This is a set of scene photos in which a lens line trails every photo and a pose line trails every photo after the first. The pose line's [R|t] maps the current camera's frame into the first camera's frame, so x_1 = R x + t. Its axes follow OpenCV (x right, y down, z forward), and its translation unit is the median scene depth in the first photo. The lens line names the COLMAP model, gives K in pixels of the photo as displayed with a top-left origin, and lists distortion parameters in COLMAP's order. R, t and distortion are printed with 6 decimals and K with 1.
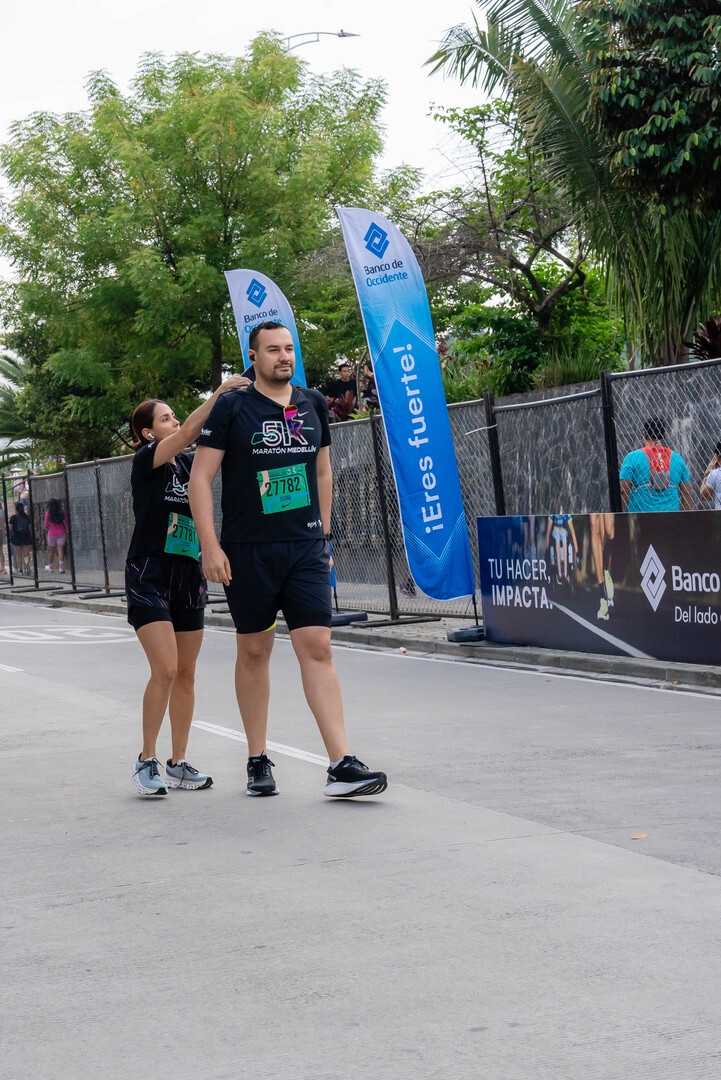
lens RADIAL K [[2201.7, 0, 362.8], [0, 2201.7, 533.4], [0, 0, 1]] dist [0.041232, 0.000000]
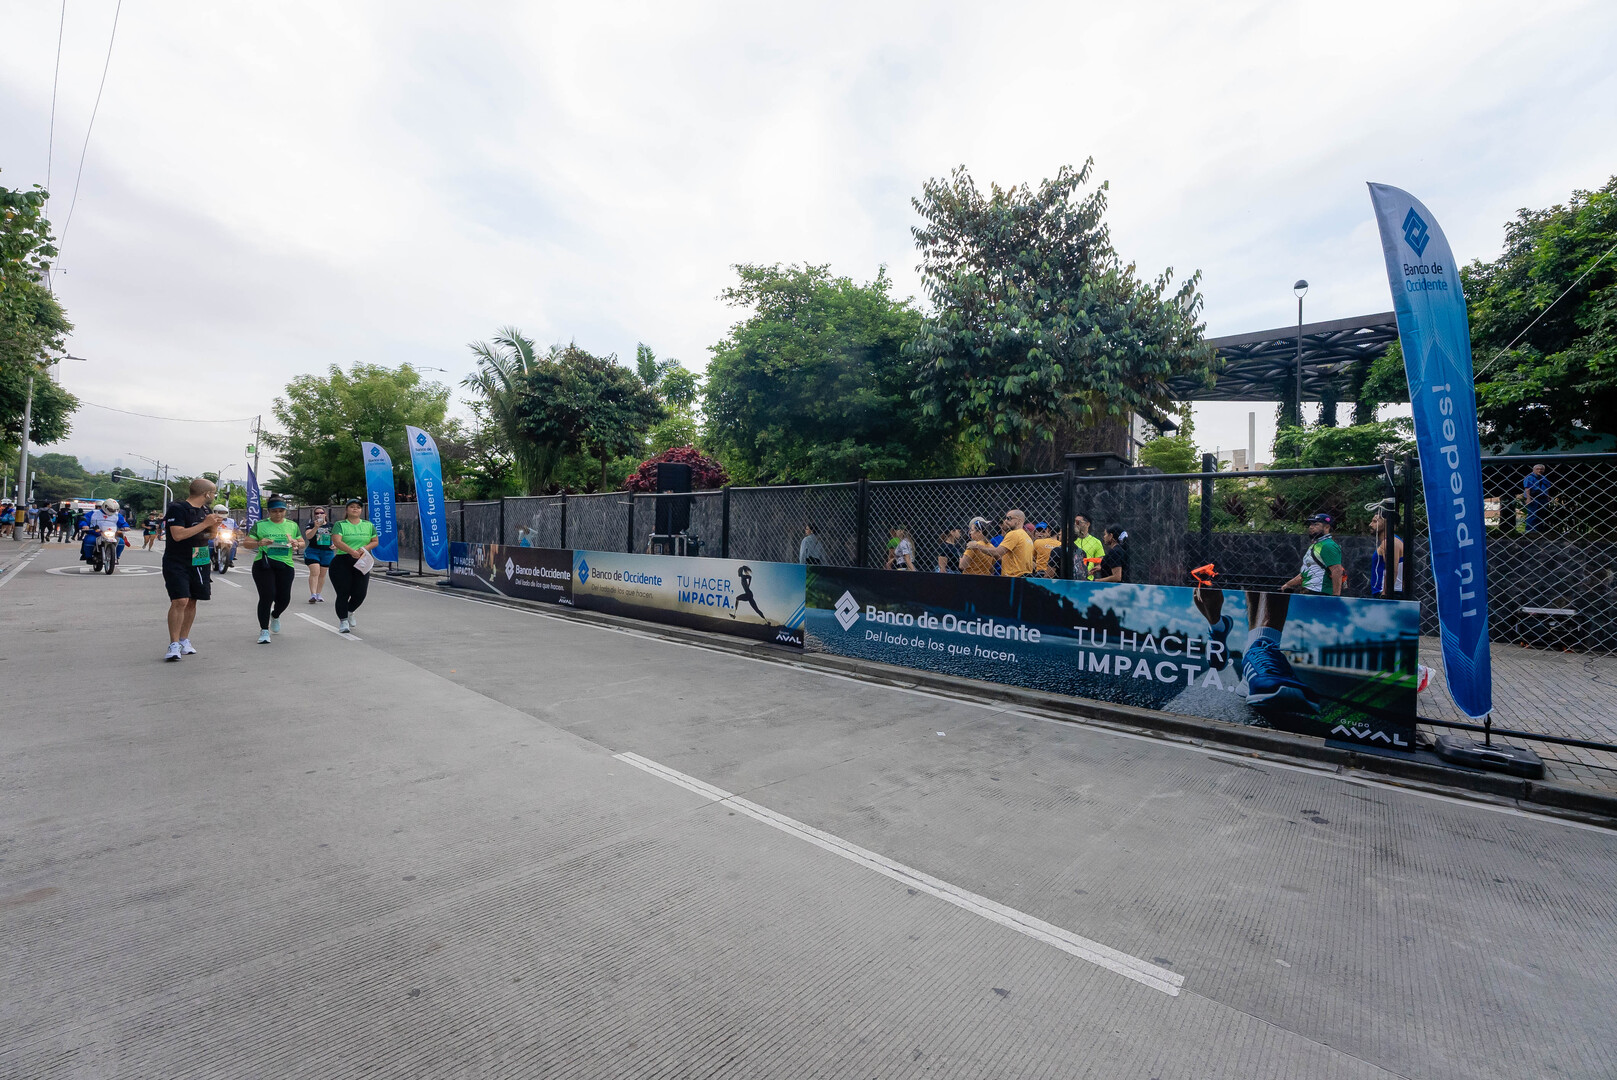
lens RADIAL K [[659.0, 0, 813.9], [0, 659.0, 536.1], [0, 0, 1]] dist [-0.035954, 0.006000]
pose [[0.864759, 0.094246, 0.493264, 0.031046], [-0.078671, 0.995528, -0.052291, -0.005639], [-0.495986, 0.006413, 0.868307, 0.031029]]
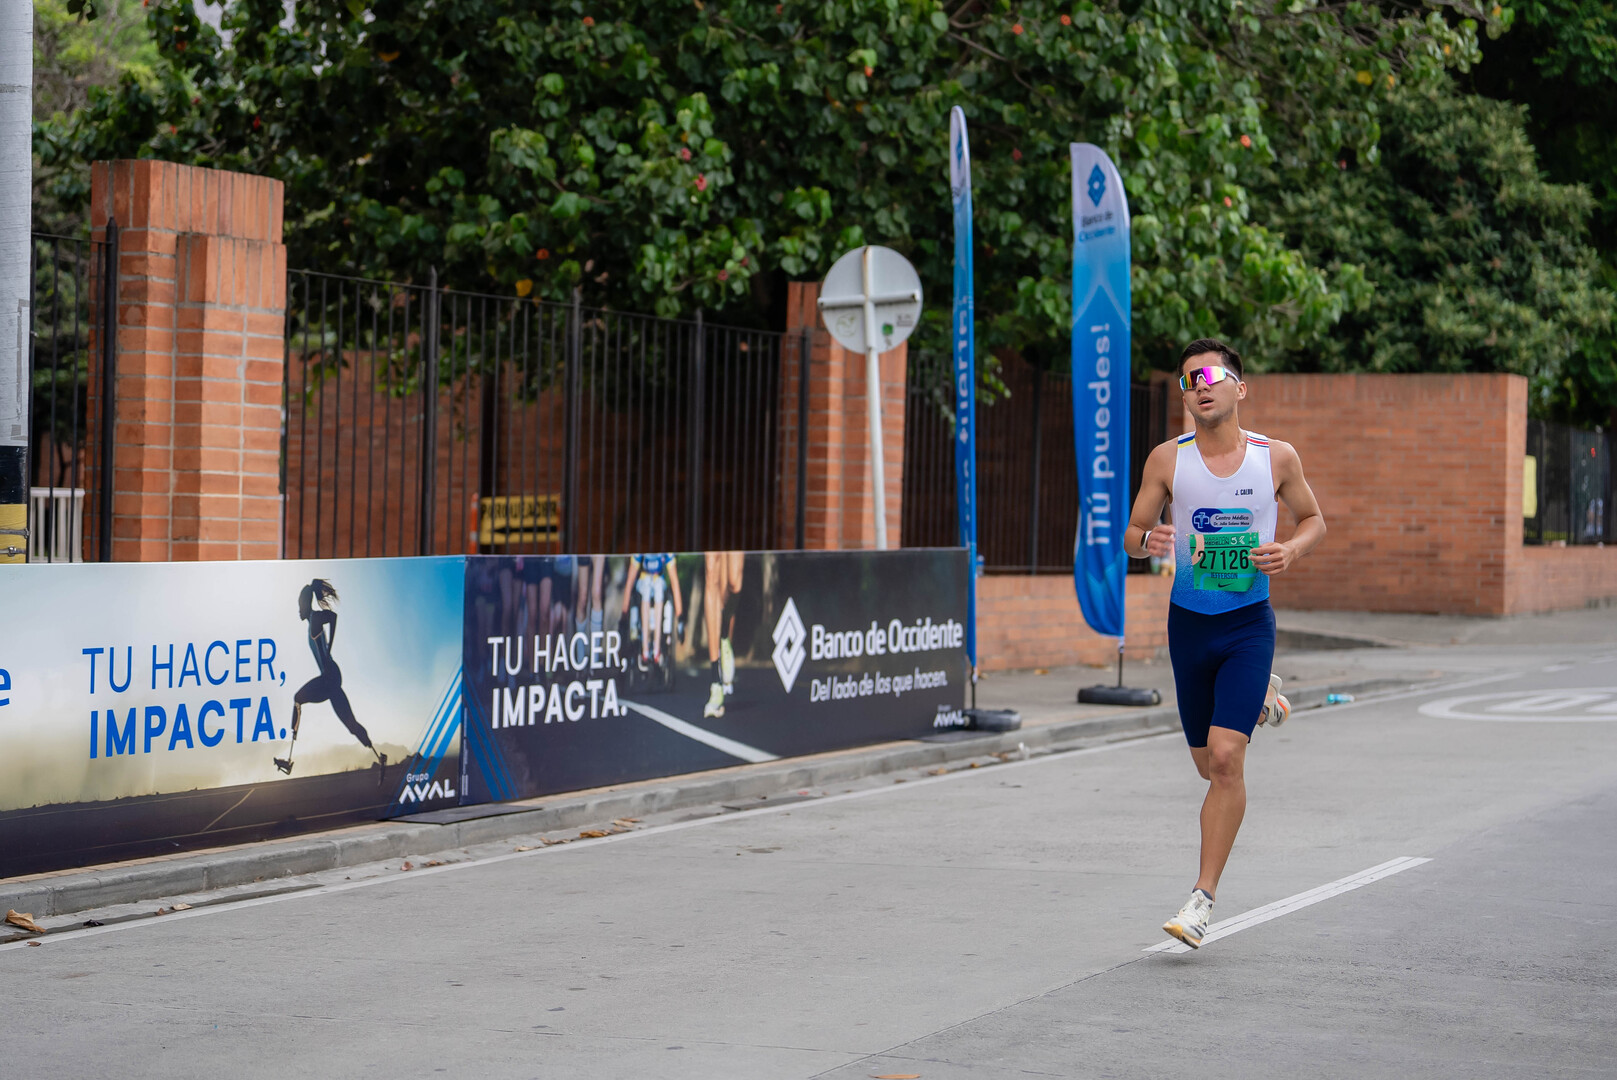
lens RADIAL K [[3296.4, 0, 797.1], [0, 3296.4, 543.1], [0, 0, 1]] dist [0.041232, 0.000000]
pose [[-0.726468, 0.052349, 0.685204, -0.386029], [0.047571, 0.998533, -0.025851, 0.009530], [-0.685552, 0.013816, -0.727893, 1.128889]]
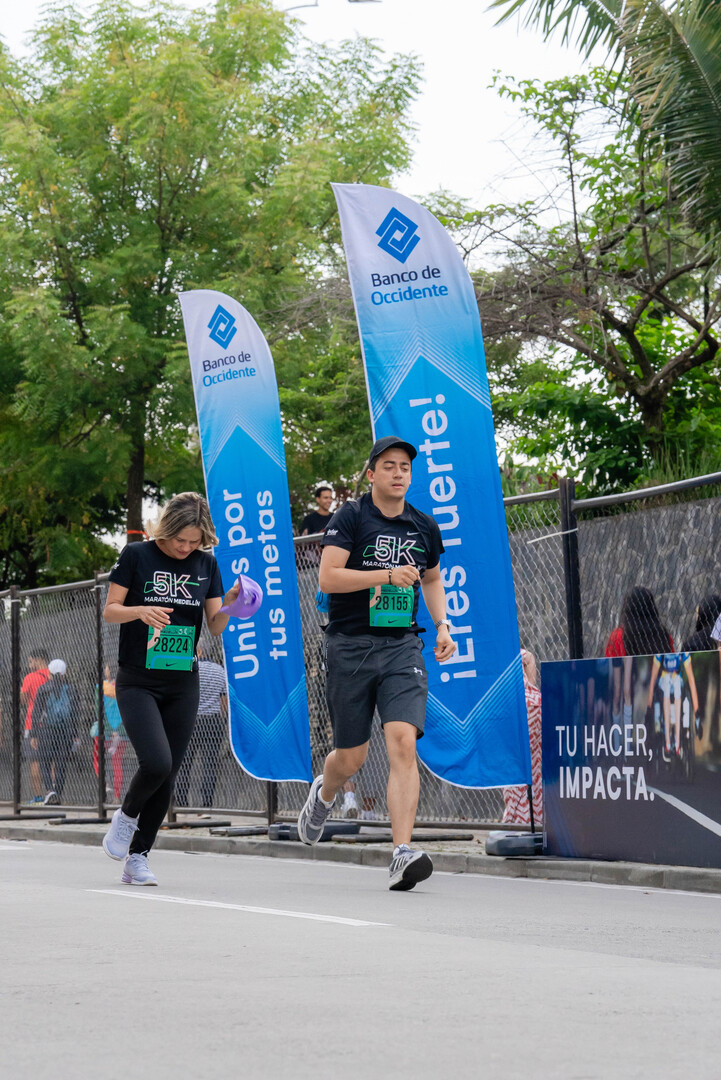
lens RADIAL K [[3425.7, 0, 357.4], [0, 3425.7, 529.1], [0, 0, 1]] dist [0.710539, 0.000000]
pose [[0.998373, 0.056943, 0.002905, -0.005809], [-0.056509, 0.994978, -0.082613, 0.030780], [-0.007595, 0.082314, 0.996577, -0.012481]]
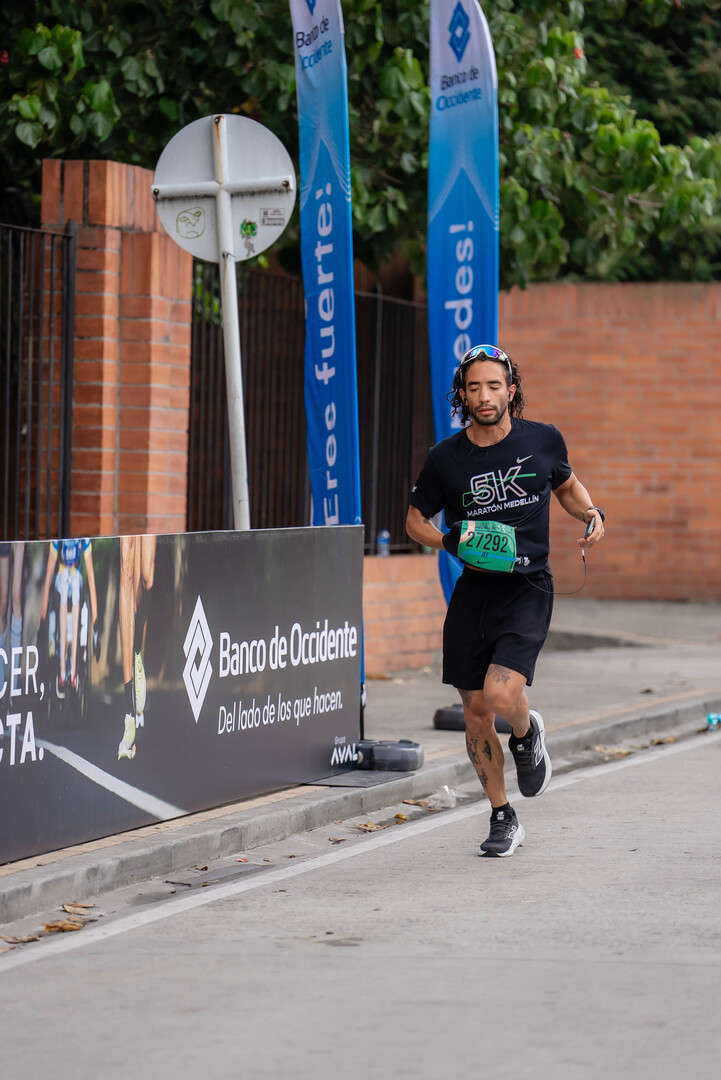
lens RADIAL K [[4454.0, 0, 363.0], [0, 4454.0, 528.7], [0, 0, 1]] dist [1.199338, 0.000000]
pose [[-0.833316, 0.052867, 0.550262, -0.314320], [0.055926, 0.998372, -0.011227, 0.002017], [-0.549960, 0.021418, -0.834916, 1.189900]]
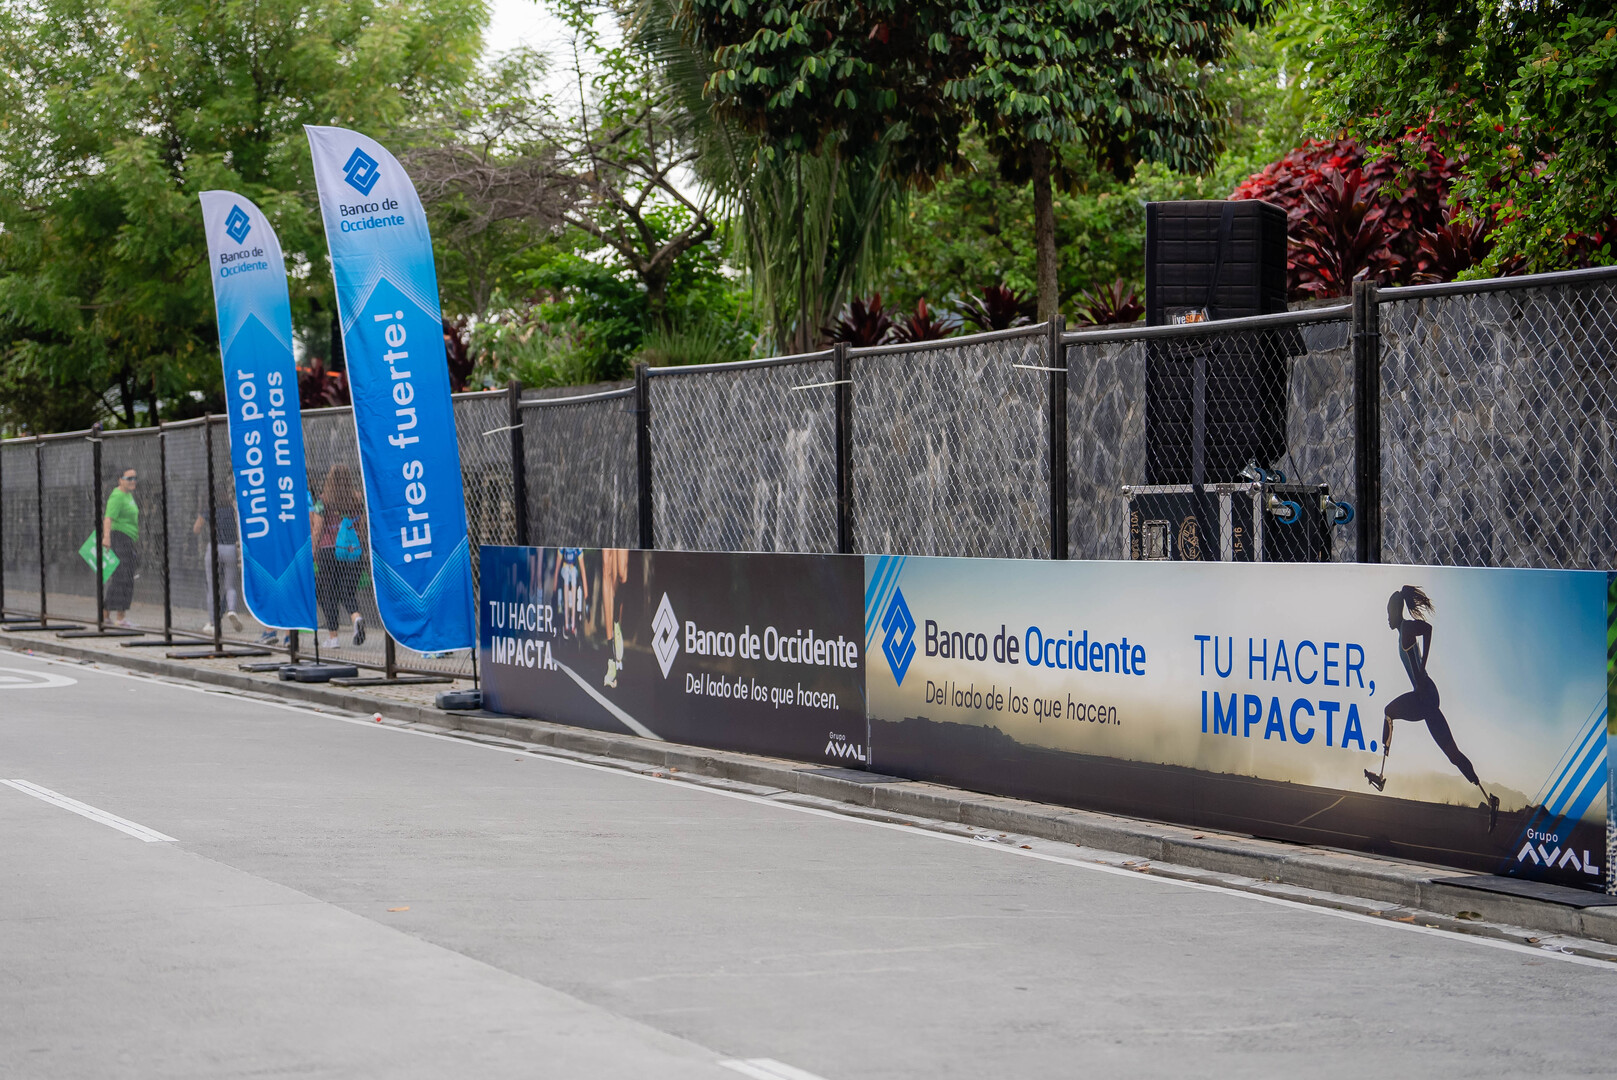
lens RADIAL K [[3296.4, 0, 805.3], [0, 3296.4, 497.0], [0, 0, 1]] dist [0.041232, 0.000000]
pose [[0.994715, 0.060910, 0.082652, 0.051848], [-0.058922, 0.997917, -0.026284, -0.000517], [-0.084081, 0.021275, 0.996232, -0.102154]]
